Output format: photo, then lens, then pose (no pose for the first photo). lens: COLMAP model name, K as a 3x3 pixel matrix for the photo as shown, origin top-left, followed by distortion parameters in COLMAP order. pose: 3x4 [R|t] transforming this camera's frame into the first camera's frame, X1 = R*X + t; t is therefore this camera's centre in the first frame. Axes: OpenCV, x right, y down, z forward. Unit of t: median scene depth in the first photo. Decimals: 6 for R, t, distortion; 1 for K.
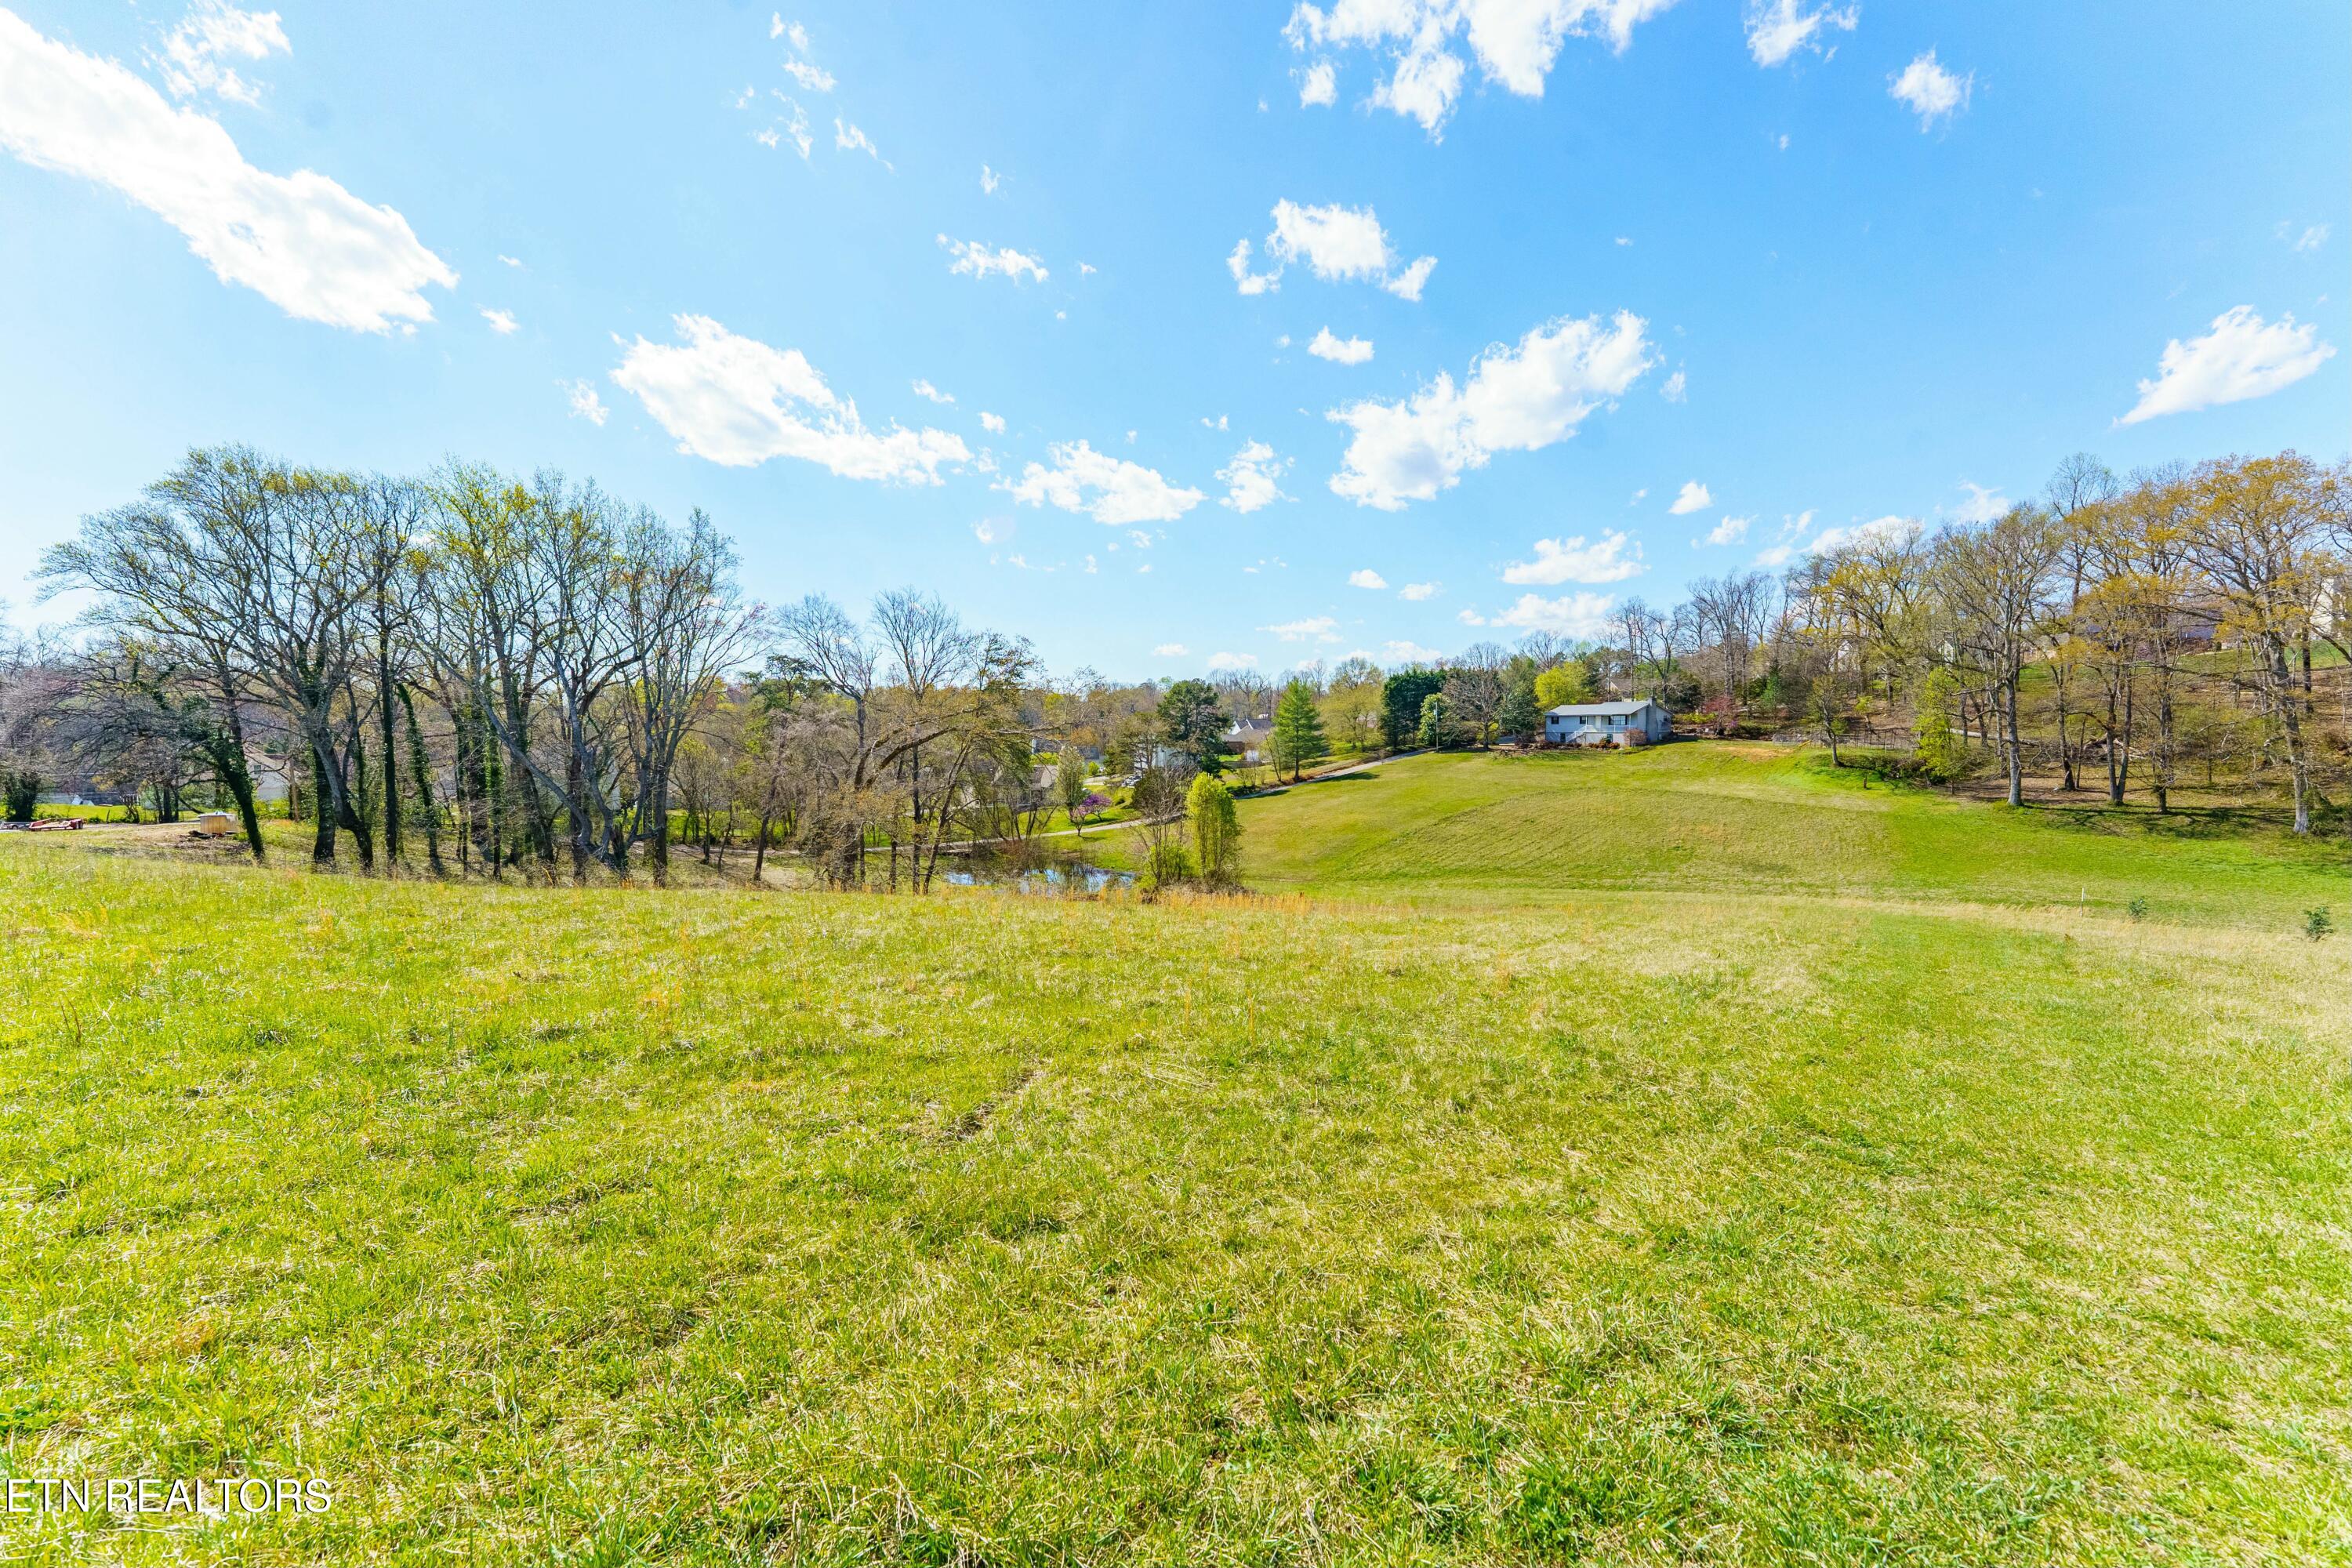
lens RADIAL K [[949.6, 0, 1176.0], [0, 949.6, 784.0], [0, 0, 1]] dist [-0.002315, -0.000153]
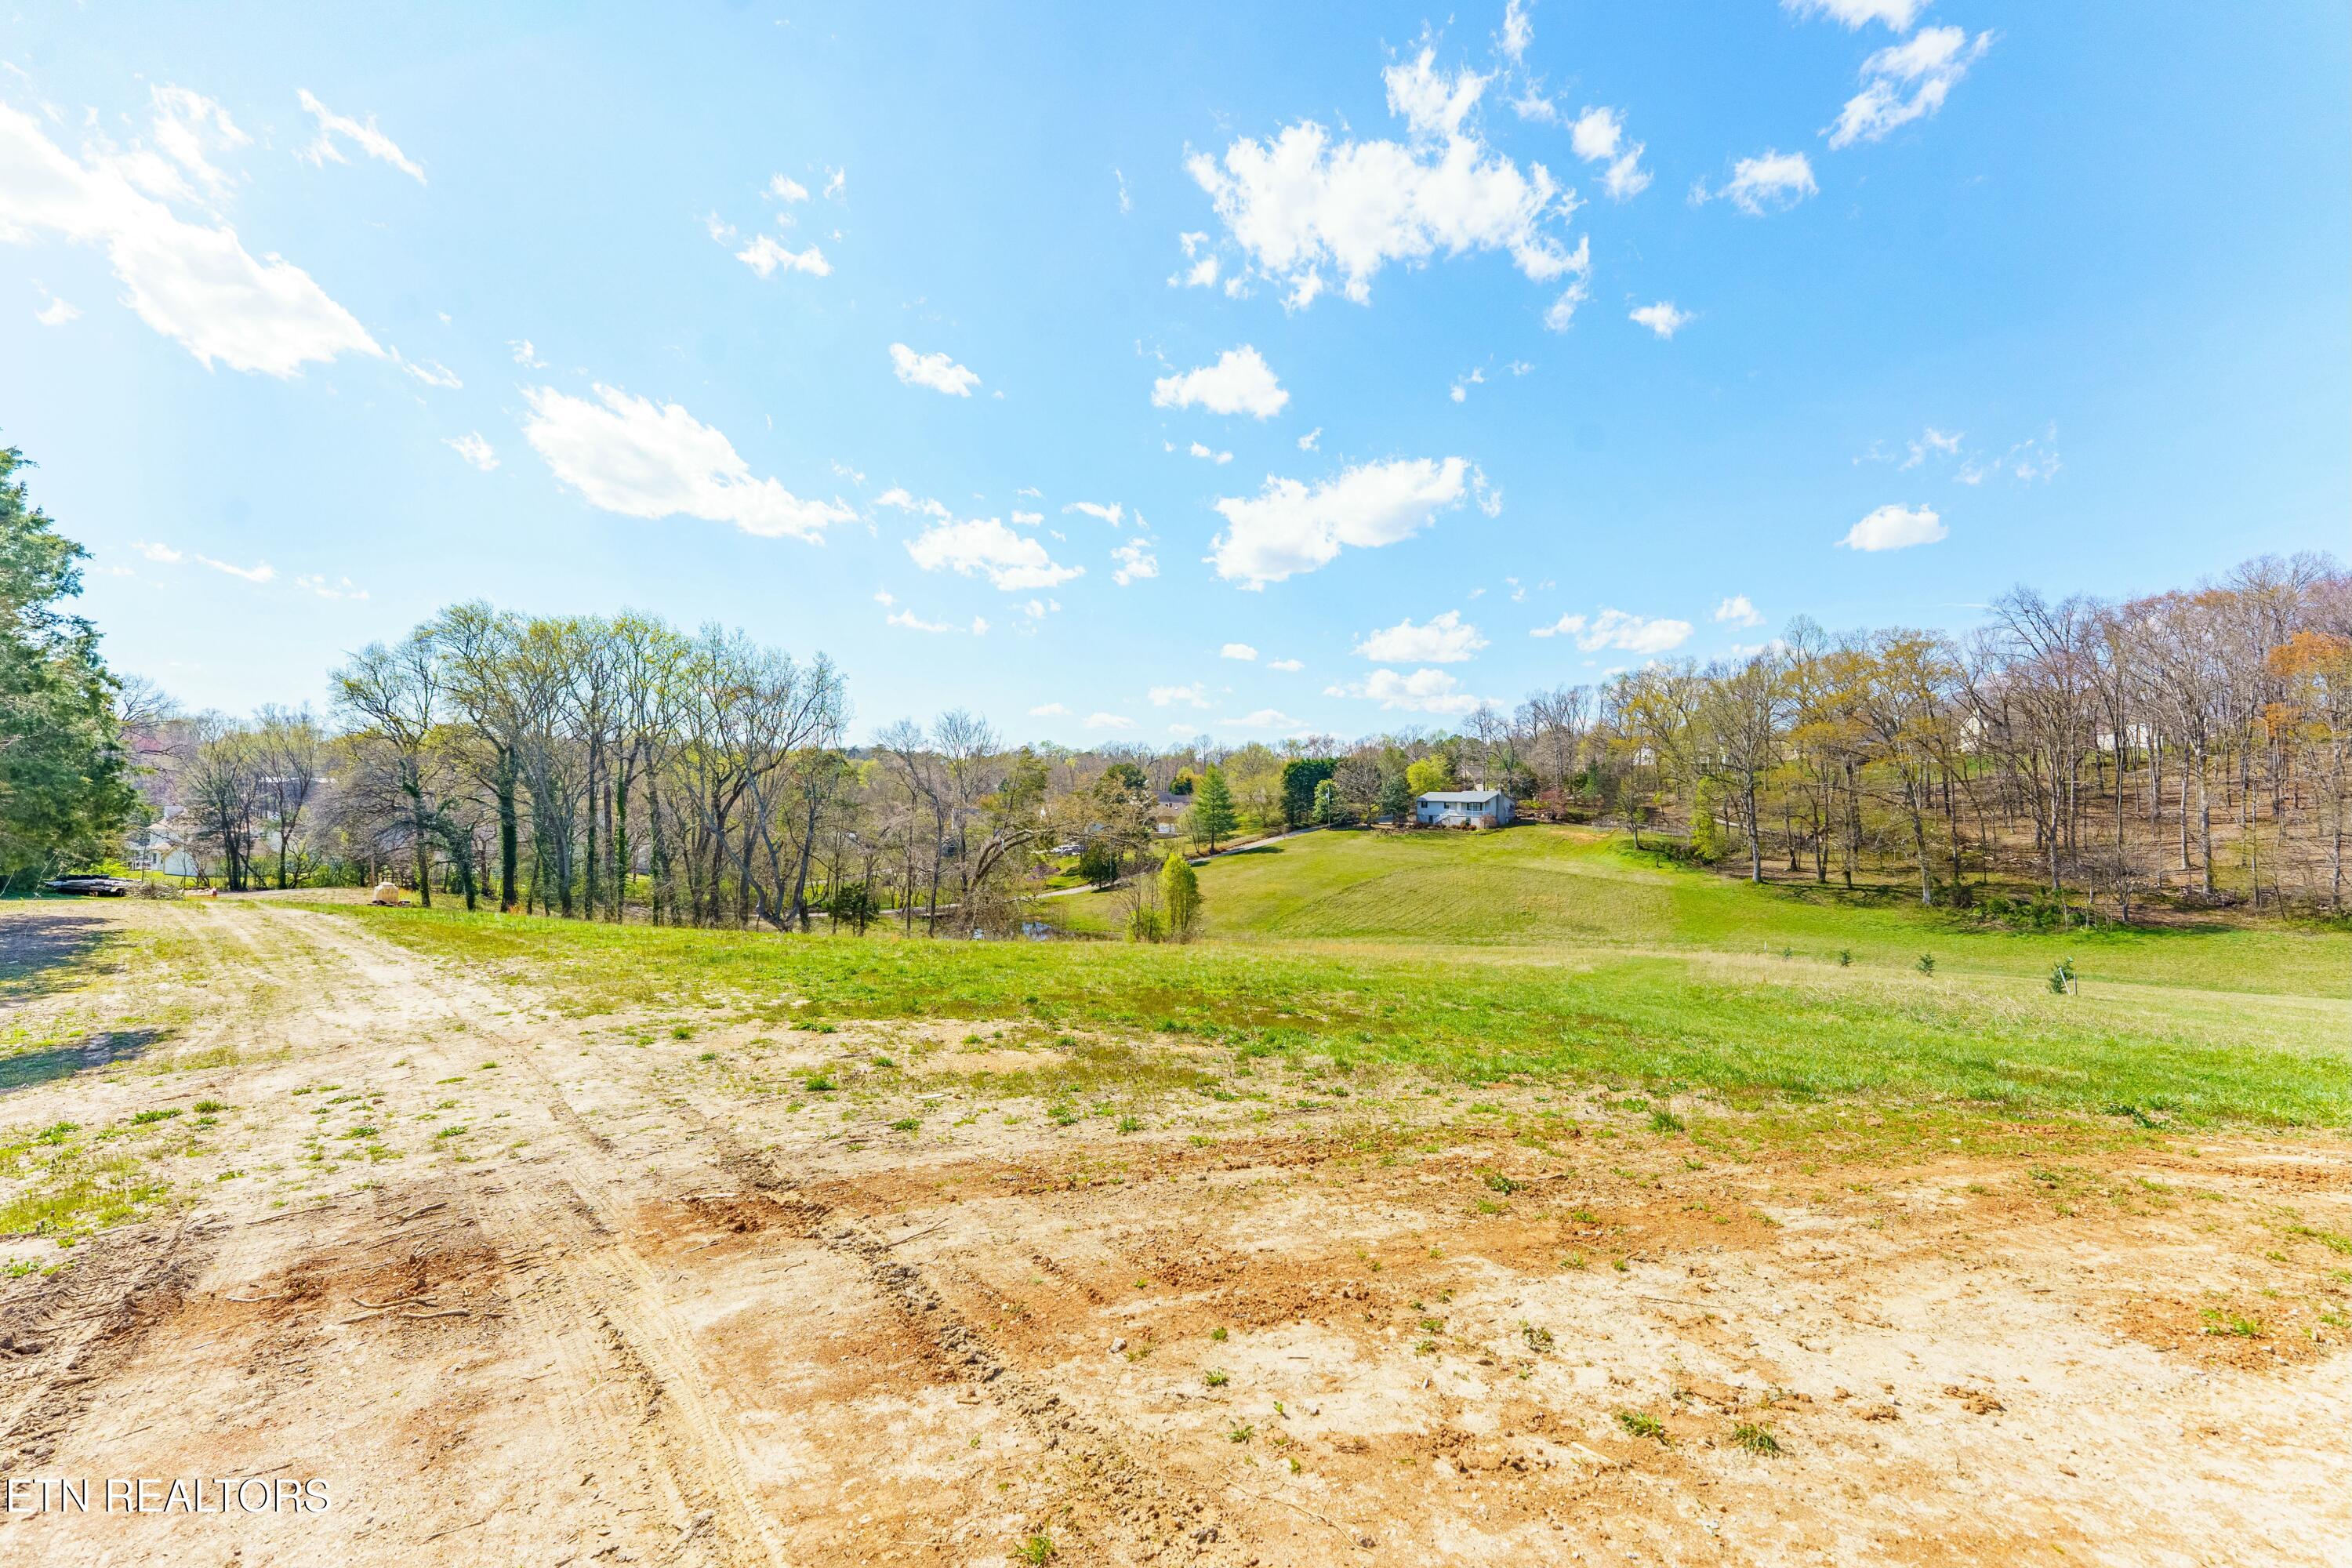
lens RADIAL K [[949.6, 0, 1176.0], [0, 949.6, 784.0], [0, 0, 1]] dist [-0.002315, -0.000153]
pose [[0.989252, 0.020271, 0.144809, -0.091201], [-0.011260, 0.997964, -0.062774, -0.014741], [-0.145787, 0.060468, 0.987466, -0.150928]]
